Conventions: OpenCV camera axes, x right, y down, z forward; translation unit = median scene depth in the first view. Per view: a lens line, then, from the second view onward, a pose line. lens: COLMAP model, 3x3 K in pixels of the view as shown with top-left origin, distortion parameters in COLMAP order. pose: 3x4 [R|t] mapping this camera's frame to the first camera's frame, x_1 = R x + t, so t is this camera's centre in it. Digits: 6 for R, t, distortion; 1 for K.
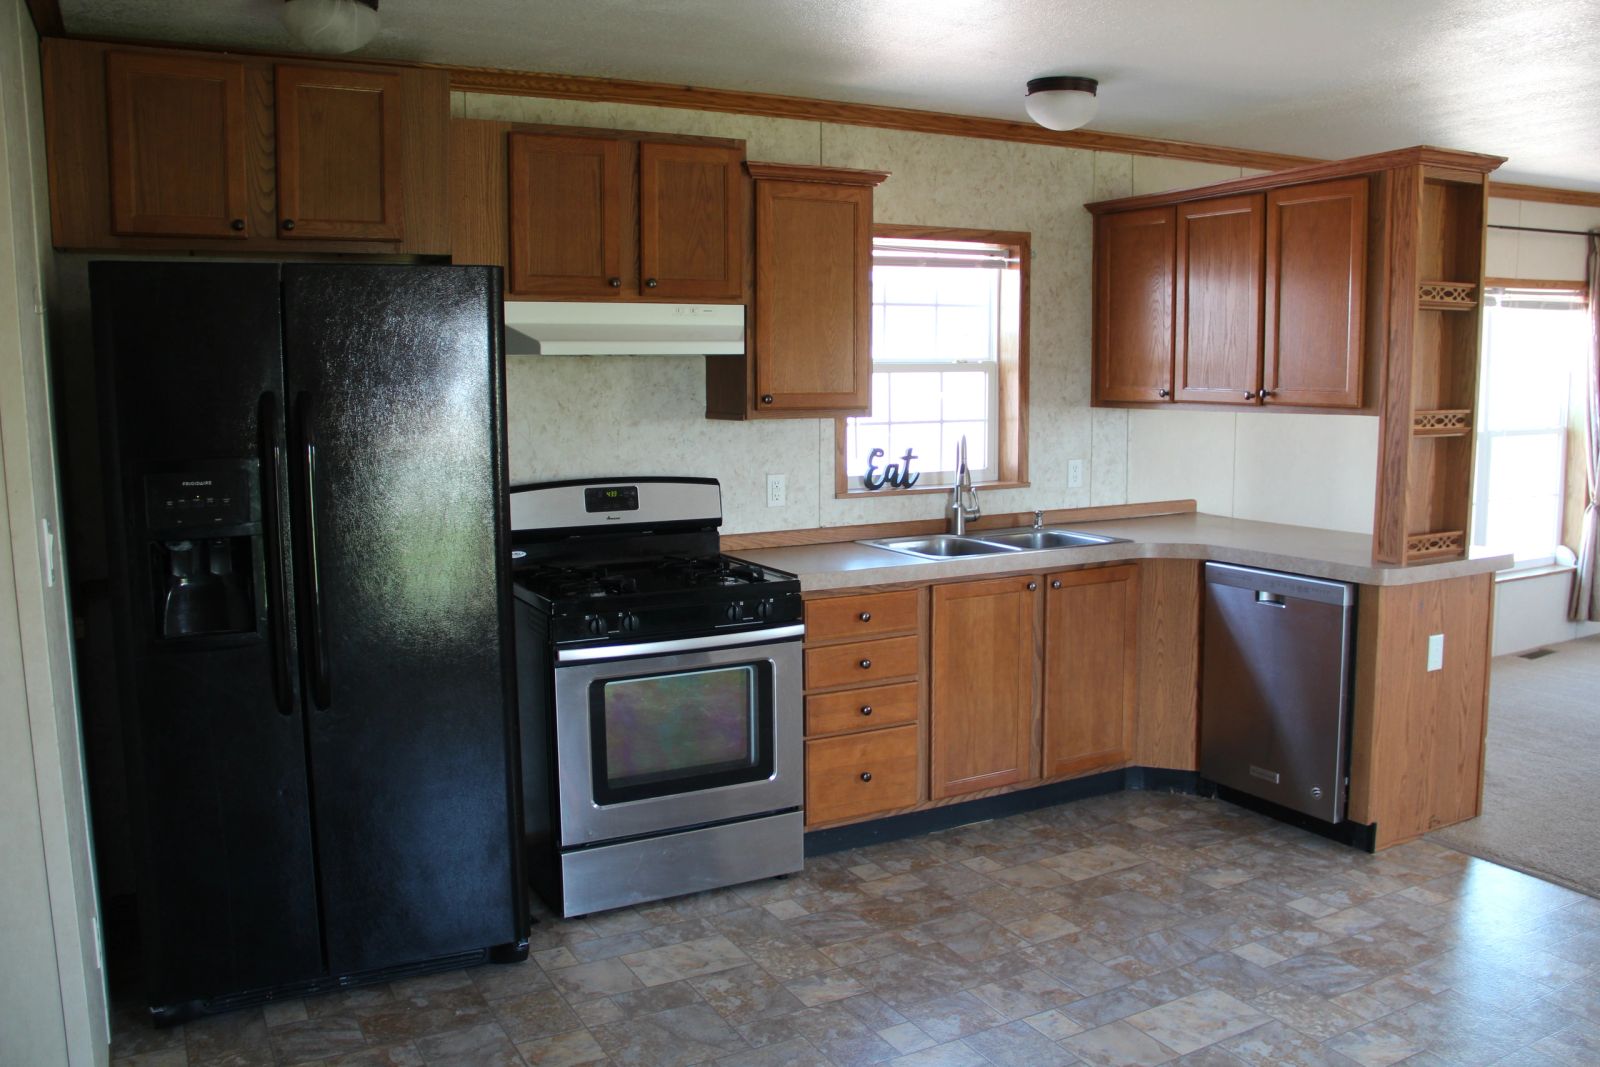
lens RADIAL K [[1303.7, 0, 800.0], [0, 1303.7, 533.5], [0, 0, 1]] dist [-0.171749, 0.123296]
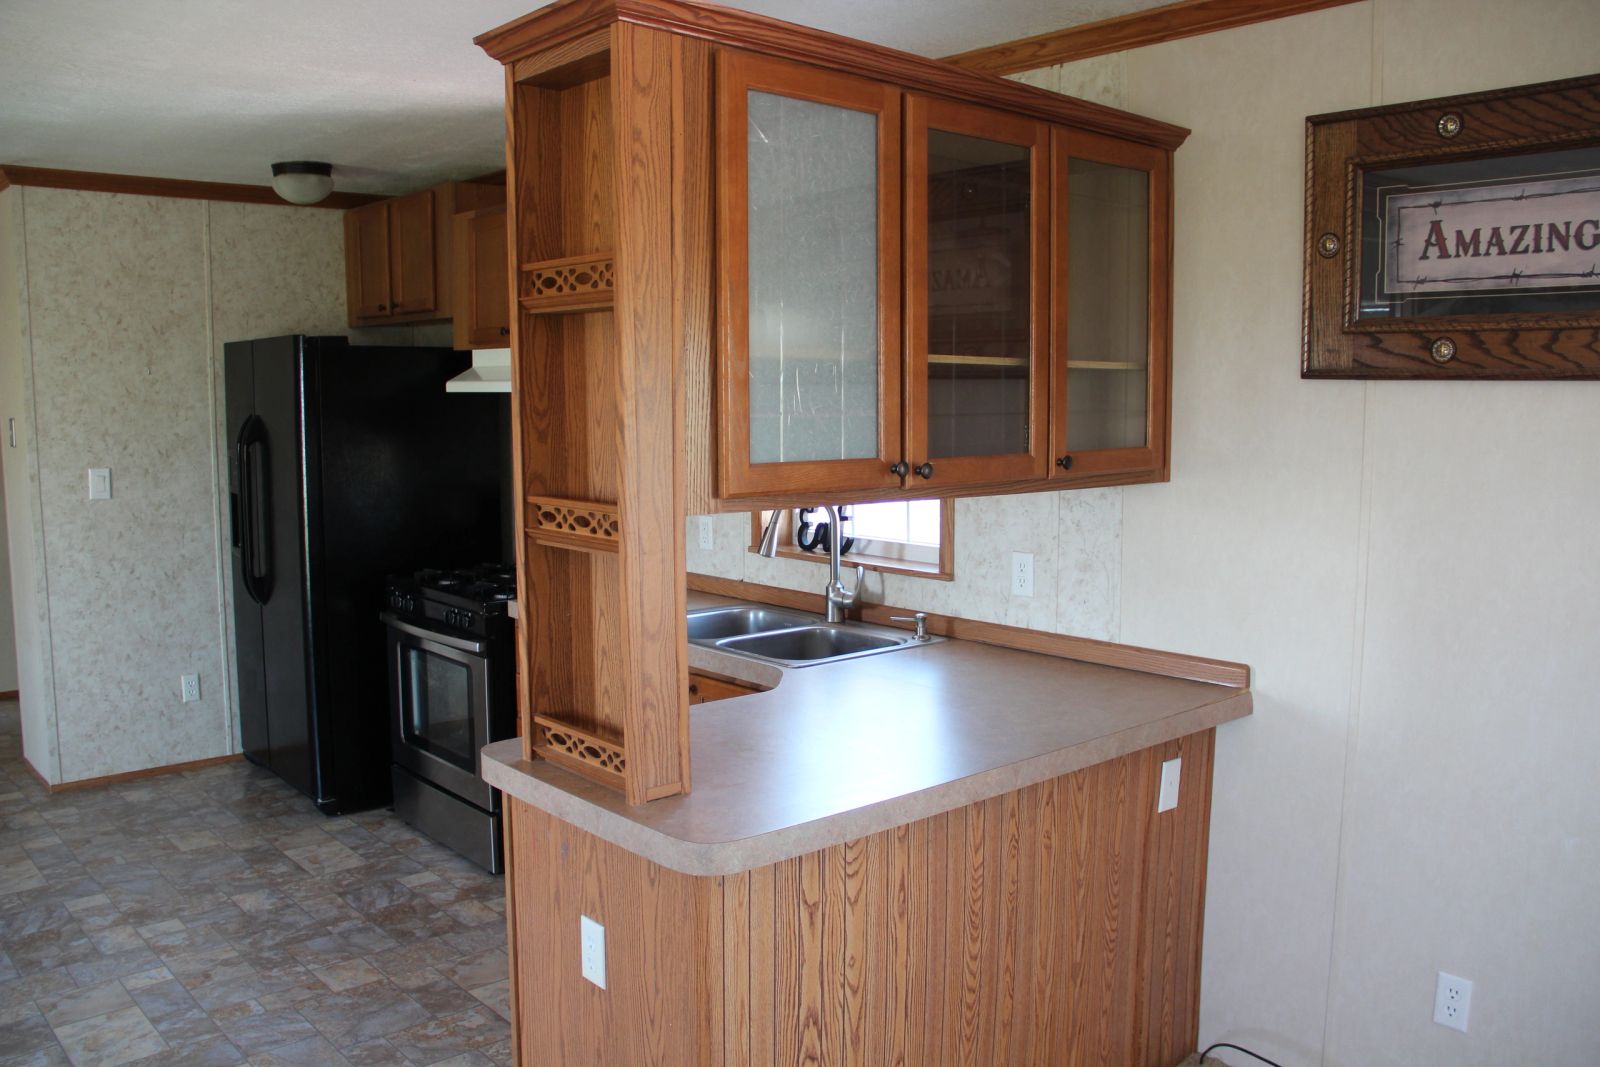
lens RADIAL K [[1303.7, 0, 800.0], [0, 1303.7, 533.5], [0, 0, 1]] dist [-0.171749, 0.123296]
pose [[0.234644, 0.115686, -0.965173, 1.110402], [-0.122963, 0.988450, 0.088583, -0.151564], [0.964273, 0.097895, 0.246159, 1.003648]]
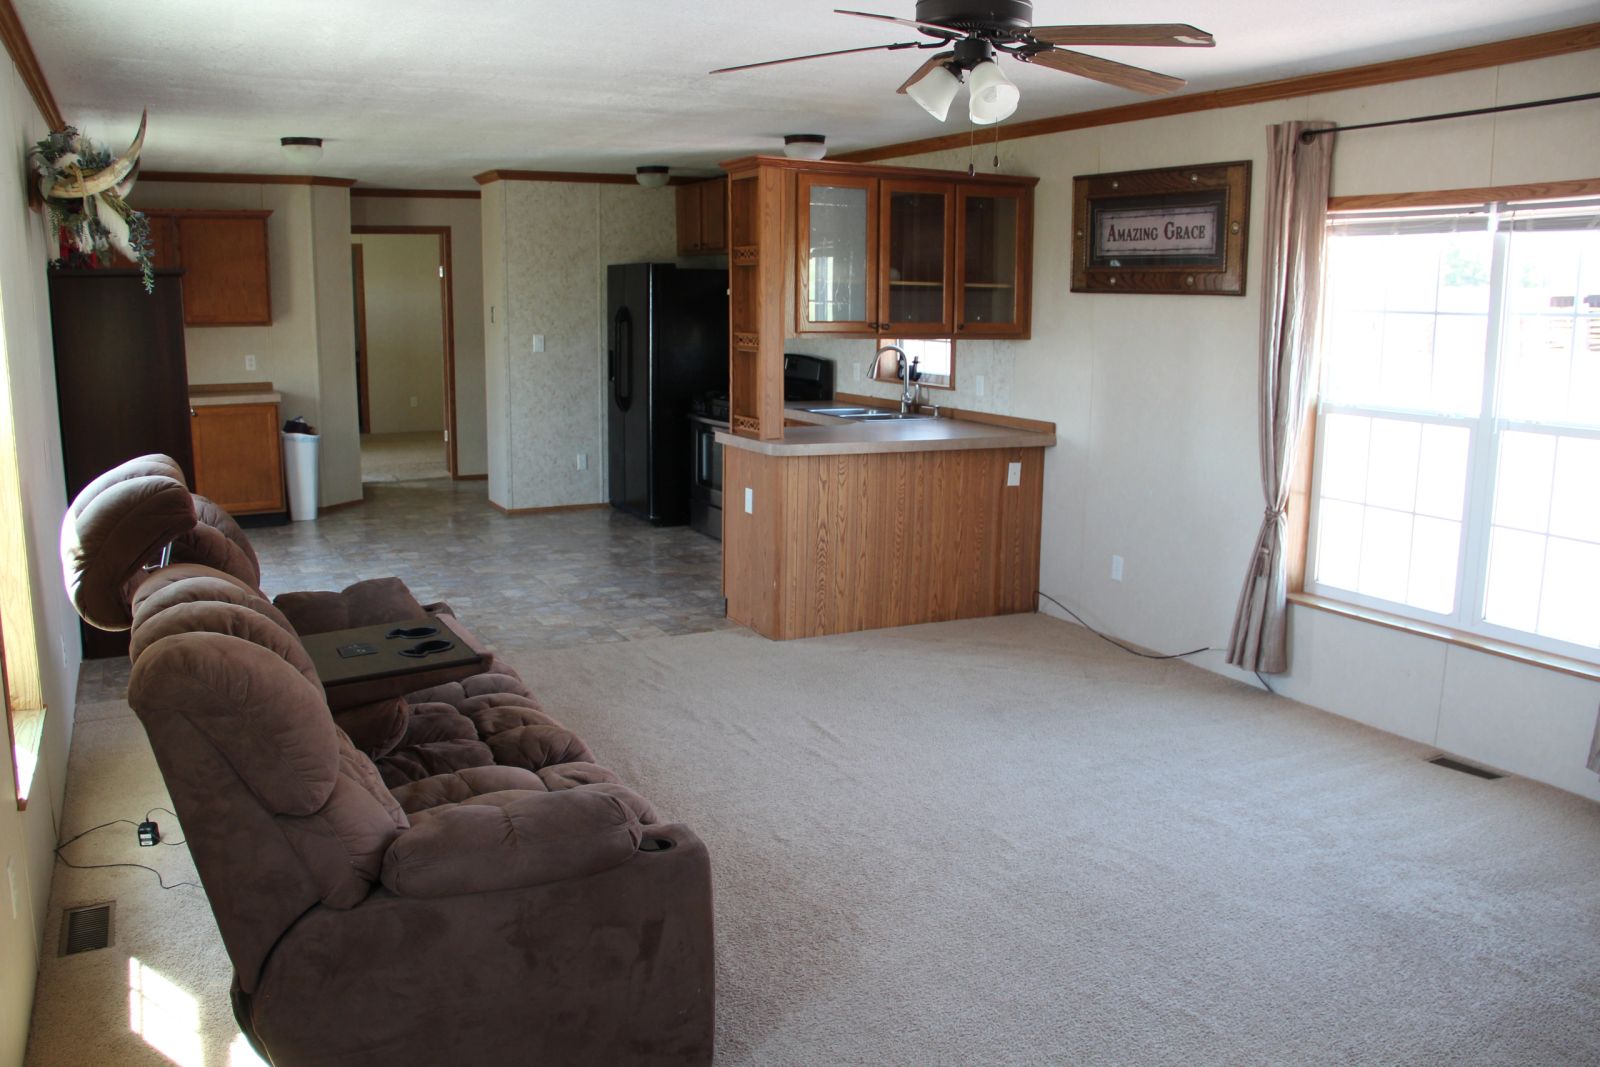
lens RADIAL K [[1292.1, 0, 800.0], [0, 1292.1, 533.5], [0, 0, 1]] dist [-0.189903, 0.105069]
pose [[-0.013637, 0.189426, -0.981800, 2.129922], [-0.134593, 0.972608, 0.189522, -0.171655], [0.990807, 0.134728, 0.012232, 1.124146]]
